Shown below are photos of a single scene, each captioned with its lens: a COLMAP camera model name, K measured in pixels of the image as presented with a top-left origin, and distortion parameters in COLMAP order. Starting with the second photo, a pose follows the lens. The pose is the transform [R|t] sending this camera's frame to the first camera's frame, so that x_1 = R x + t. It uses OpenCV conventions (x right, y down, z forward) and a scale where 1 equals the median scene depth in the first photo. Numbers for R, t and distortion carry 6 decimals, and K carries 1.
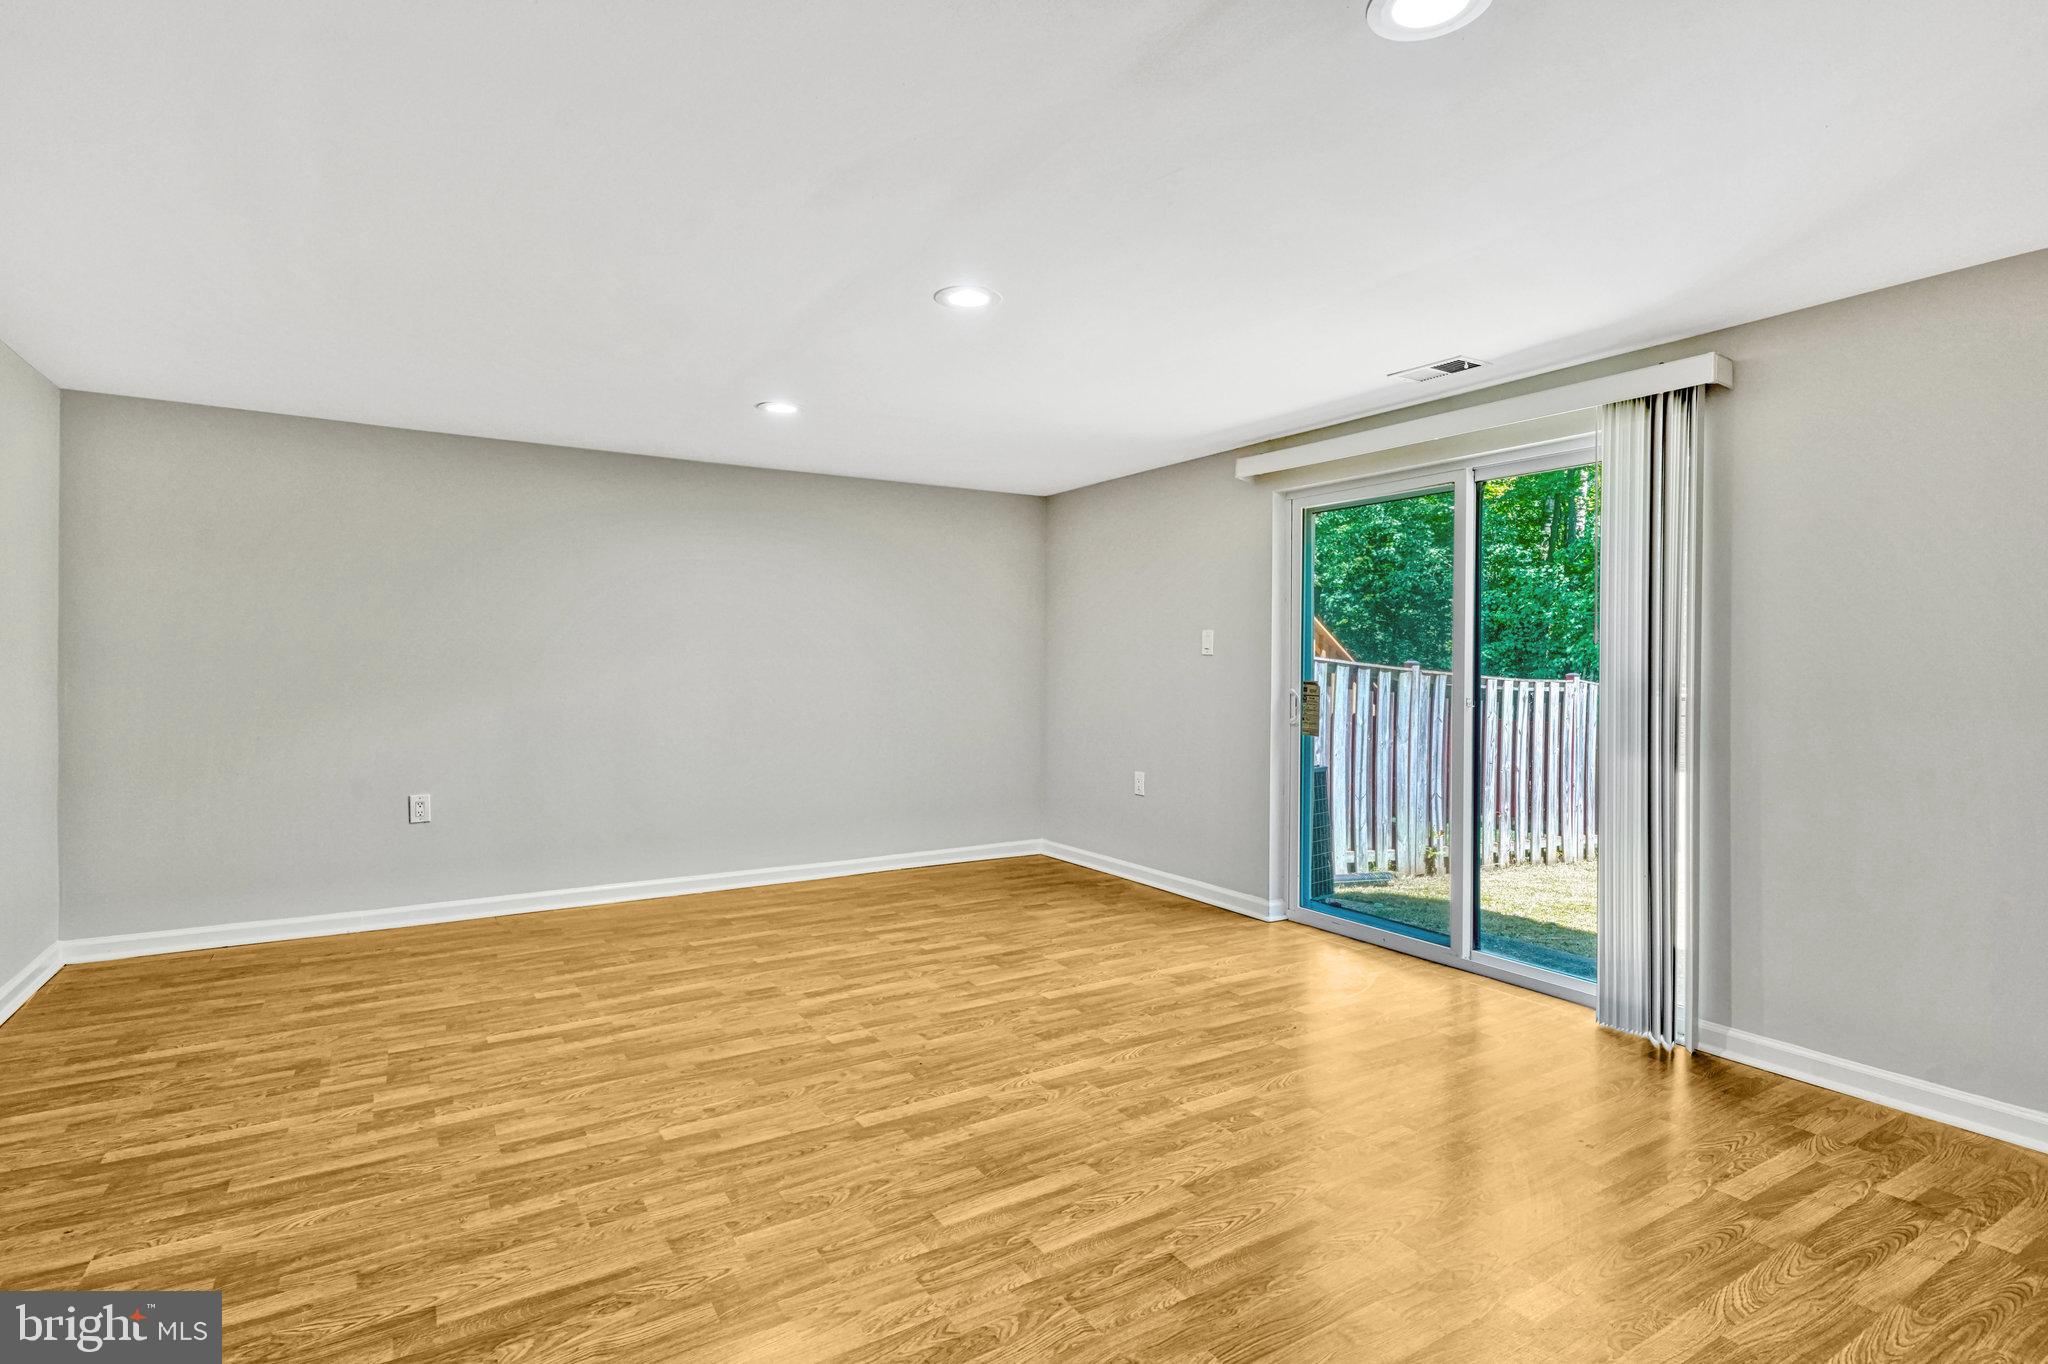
lens RADIAL K [[1057.3, 0, 1024.0], [0, 1057.3, 682.0], [0, 0, 1]] dist [-0.000476, 0.000095]
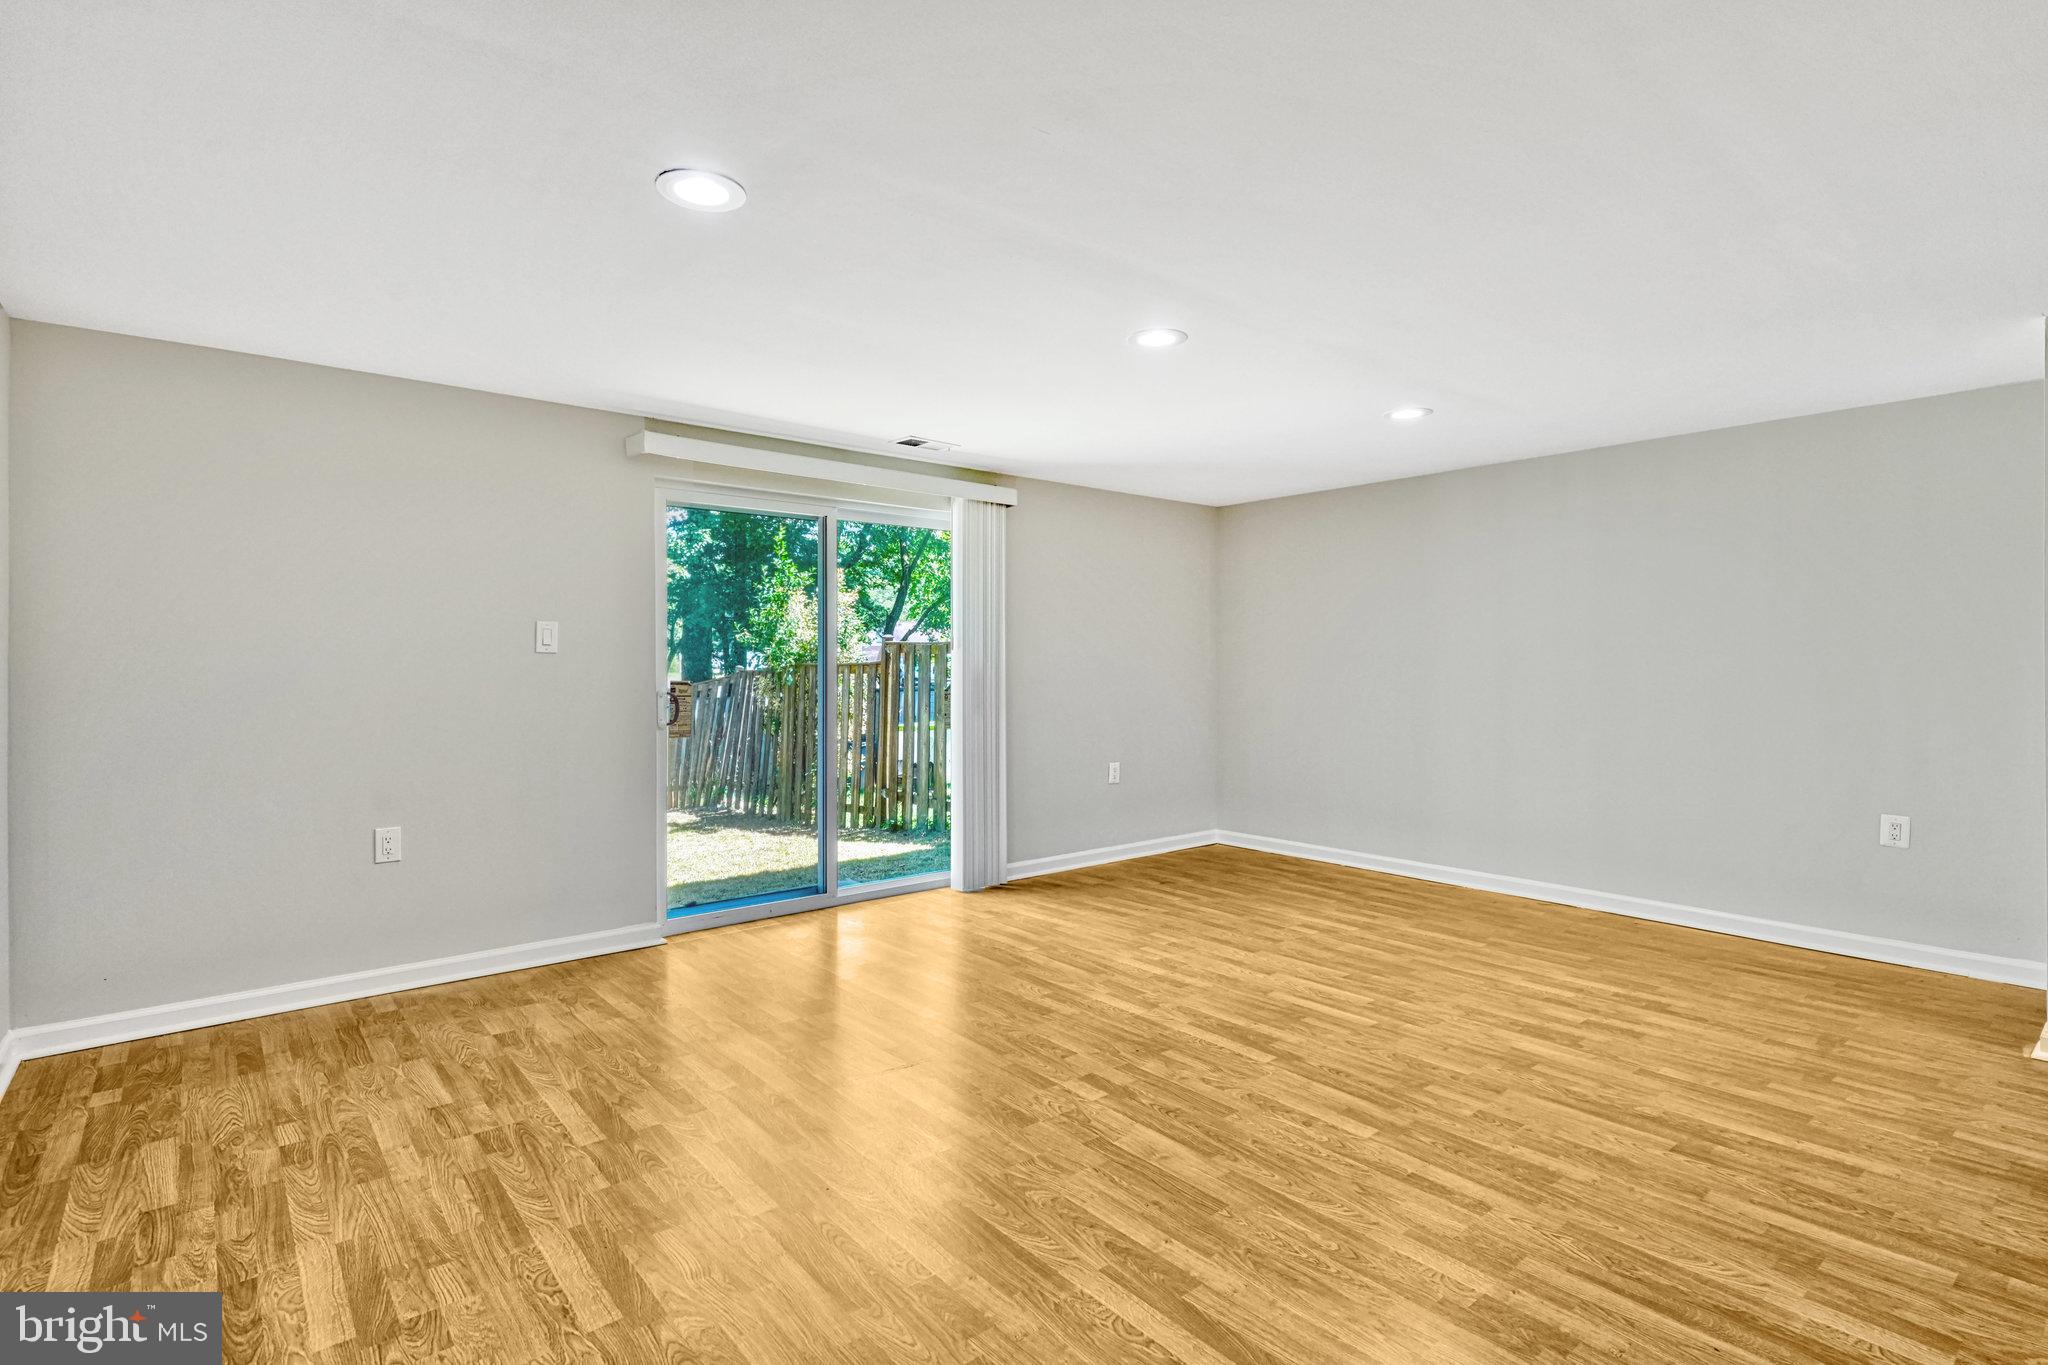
lens RADIAL K [[963.2, 0, 1021.7], [0, 963.2, 661.0], [0, 0, 1]] dist [-0.002689, 0.000846]
pose [[-0.136377, -0.005085, 0.990644, -1.207238], [0.019414, 0.999781, 0.007804, -0.049455], [-0.990467, 0.020297, -0.136248, 1.434254]]
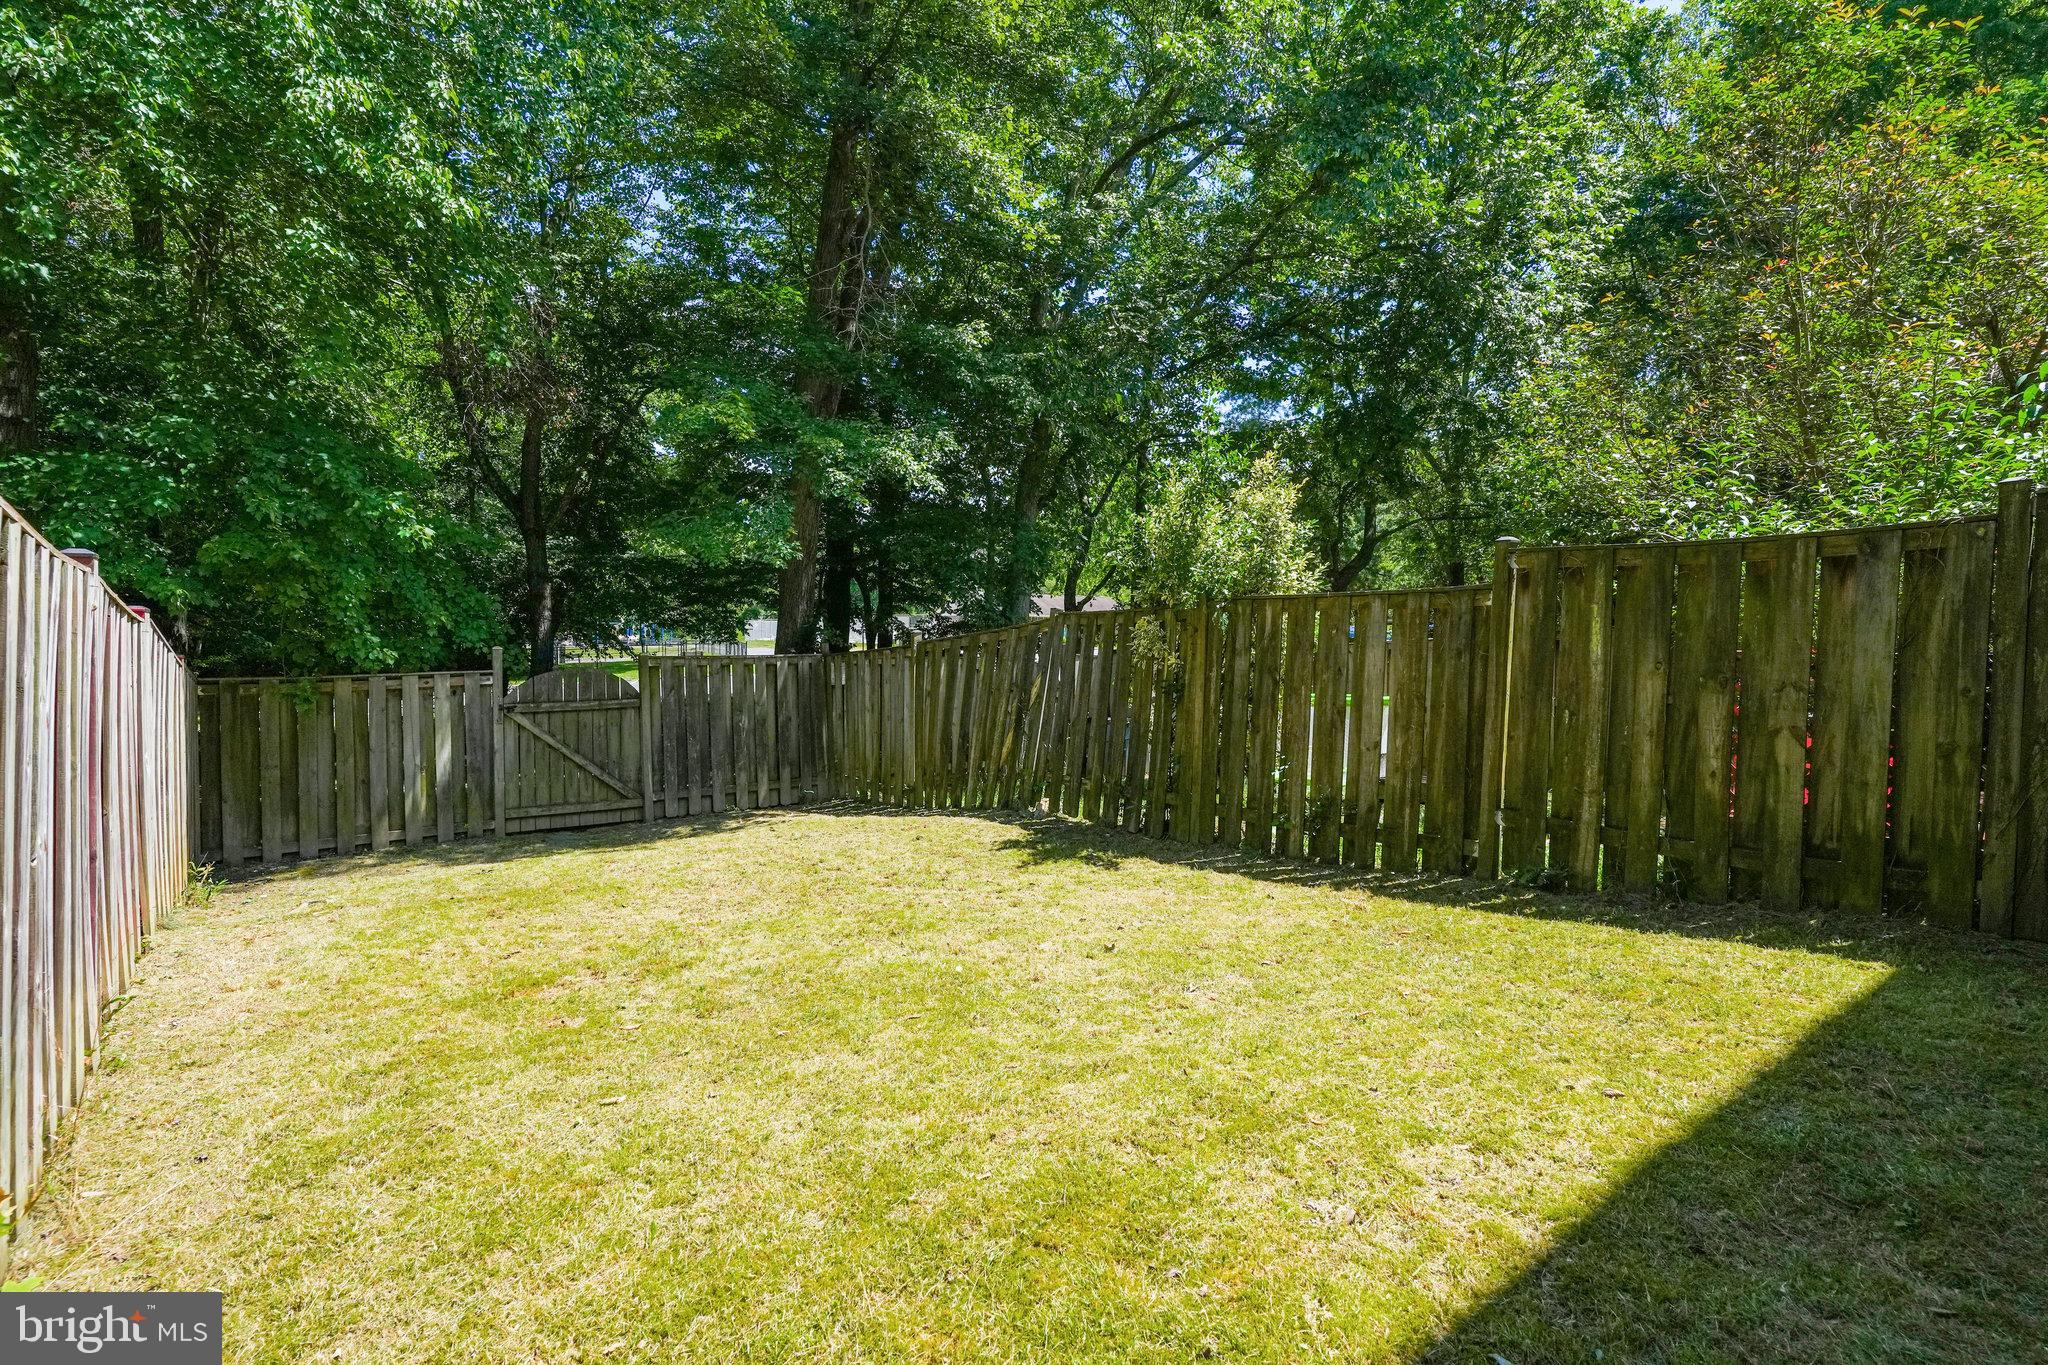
lens RADIAL K [[963.2, 0, 1021.7], [0, 963.2, 661.0], [0, 0, 1]] dist [-0.002689, 0.000846]
pose [[-0.070280, -0.030846, 0.997050, 0.570712], [0.001198, 0.999518, 0.031007, 0.075250], [-0.997527, 0.003374, -0.070209, 2.649112]]
